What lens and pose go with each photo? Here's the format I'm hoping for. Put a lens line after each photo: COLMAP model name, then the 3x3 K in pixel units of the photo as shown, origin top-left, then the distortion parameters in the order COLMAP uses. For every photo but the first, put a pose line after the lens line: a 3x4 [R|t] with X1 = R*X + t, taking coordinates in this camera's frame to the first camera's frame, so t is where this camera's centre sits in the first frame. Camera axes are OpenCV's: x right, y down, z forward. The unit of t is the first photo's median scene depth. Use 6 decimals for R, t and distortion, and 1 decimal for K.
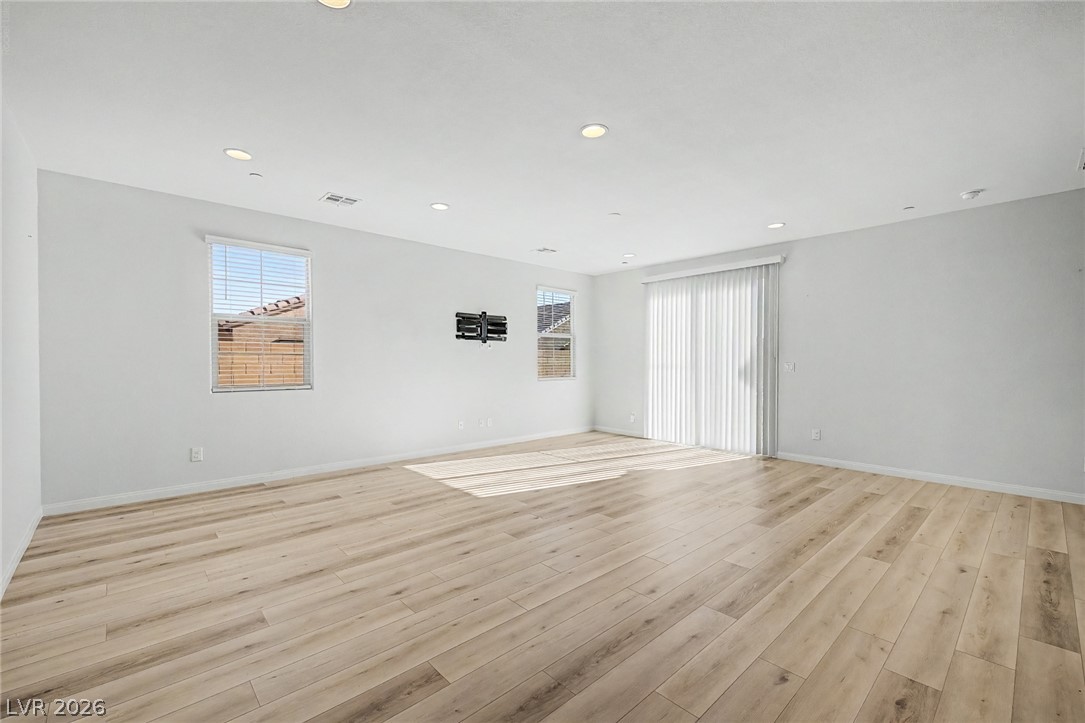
lens RADIAL K [[457.6, 0, 553.1], [0, 457.6, 364.8], [0, 0, 1]] dist [0.009743, -0.001198]
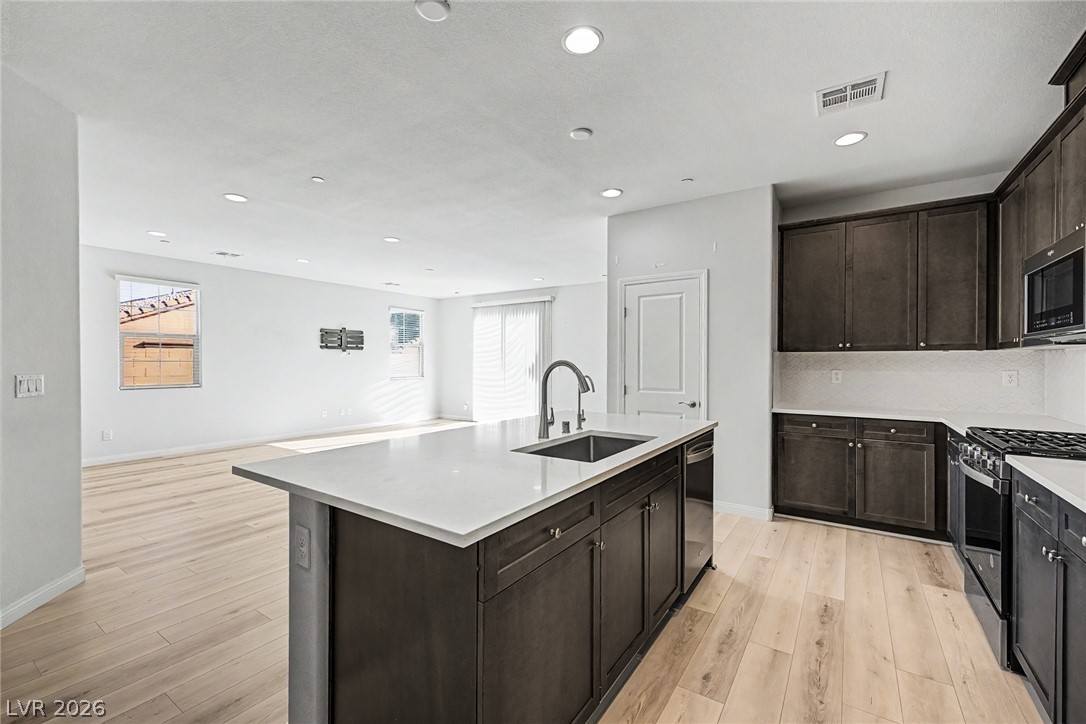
lens RADIAL K [[458.0, 0, 546.0], [0, 458.0, 364.0], [0, 0, 1]] dist [0.009743, -0.001198]
pose [[0.978558, -0.001829, 0.205963, 0.149644], [0.002488, 0.999993, -0.002944, -0.006541], [-0.205956, 0.003394, 0.978555, -0.420911]]
